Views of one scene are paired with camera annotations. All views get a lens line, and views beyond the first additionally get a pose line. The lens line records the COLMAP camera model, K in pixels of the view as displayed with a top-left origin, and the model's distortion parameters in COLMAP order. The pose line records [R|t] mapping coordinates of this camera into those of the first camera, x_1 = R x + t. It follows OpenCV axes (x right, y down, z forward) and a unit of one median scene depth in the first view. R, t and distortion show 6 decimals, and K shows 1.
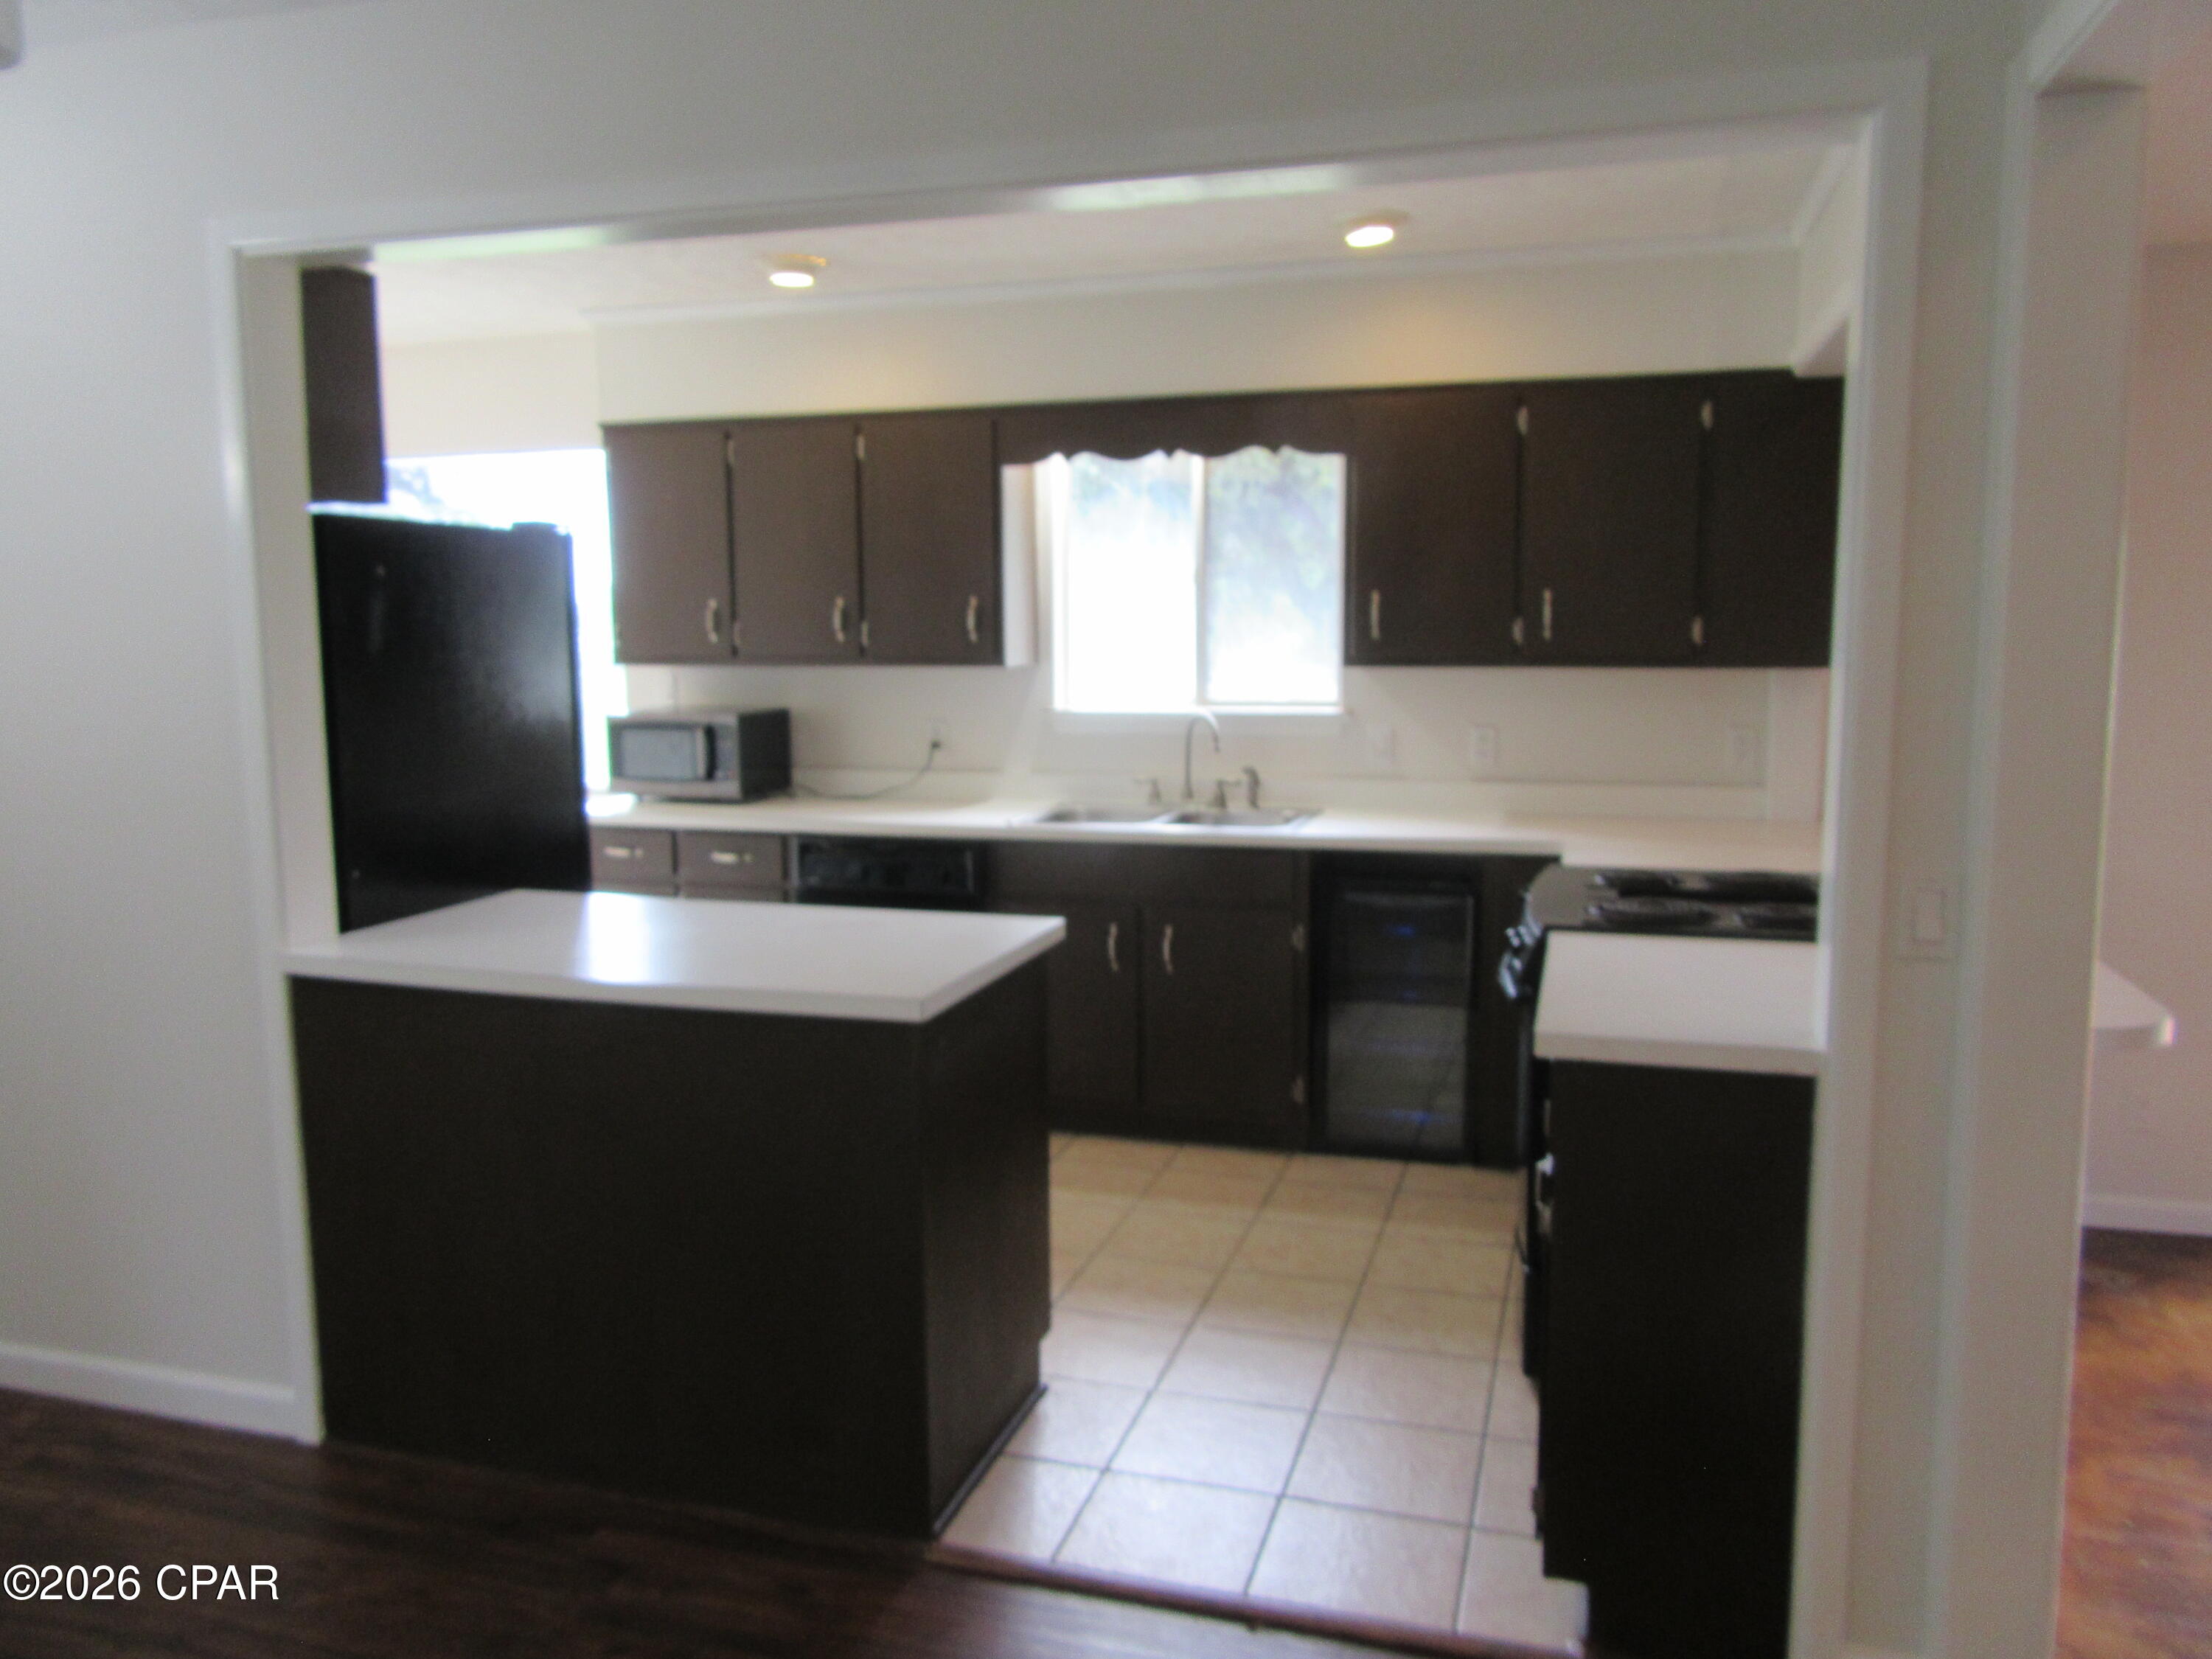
lens RADIAL K [[1642.2, 0, 1101.9], [0, 1642.2, 828.9], [0, 0, 1]] dist [-0.009865, 0.008531]
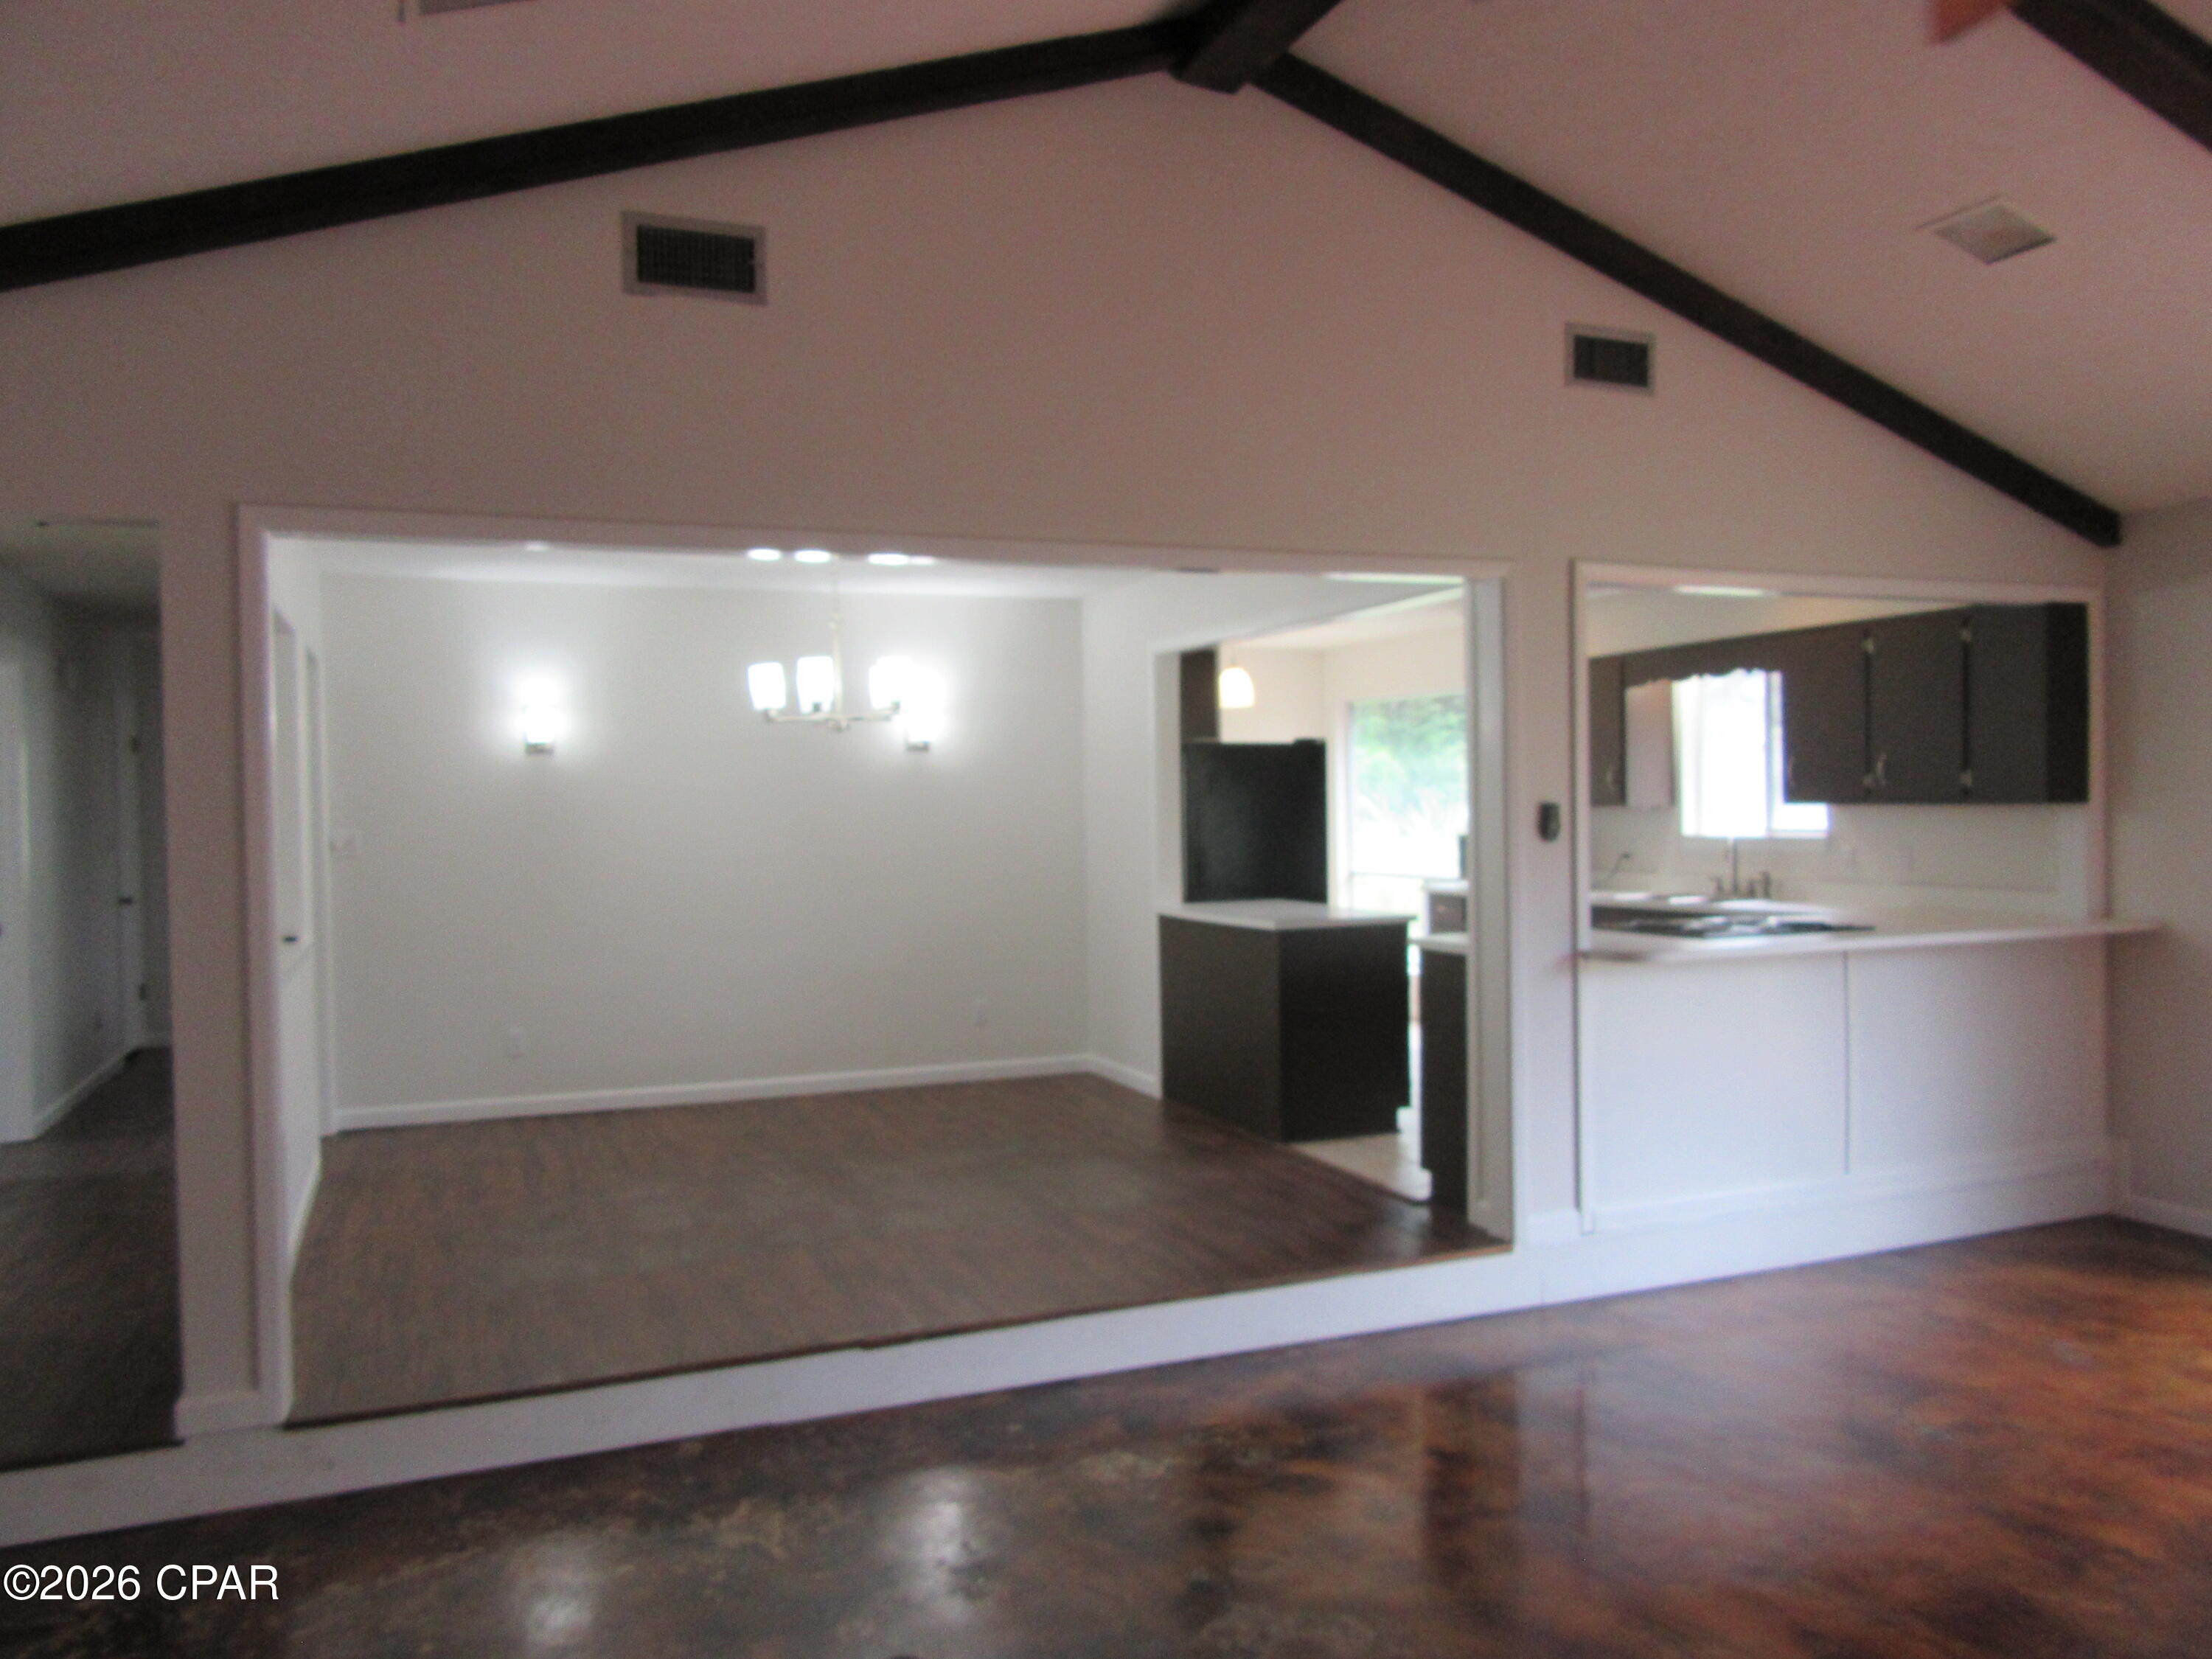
lens RADIAL K [[1629.8, 0, 1096.8], [0, 1629.8, 832.1], [0, 0, 1]] dist [-0.013607, 0.010022]
pose [[0.632086, 0.008700, -0.774849, 0.903011], [-0.086434, 0.994489, -0.059343, 0.073127], [0.770062, 0.104483, 0.629354, -0.462424]]
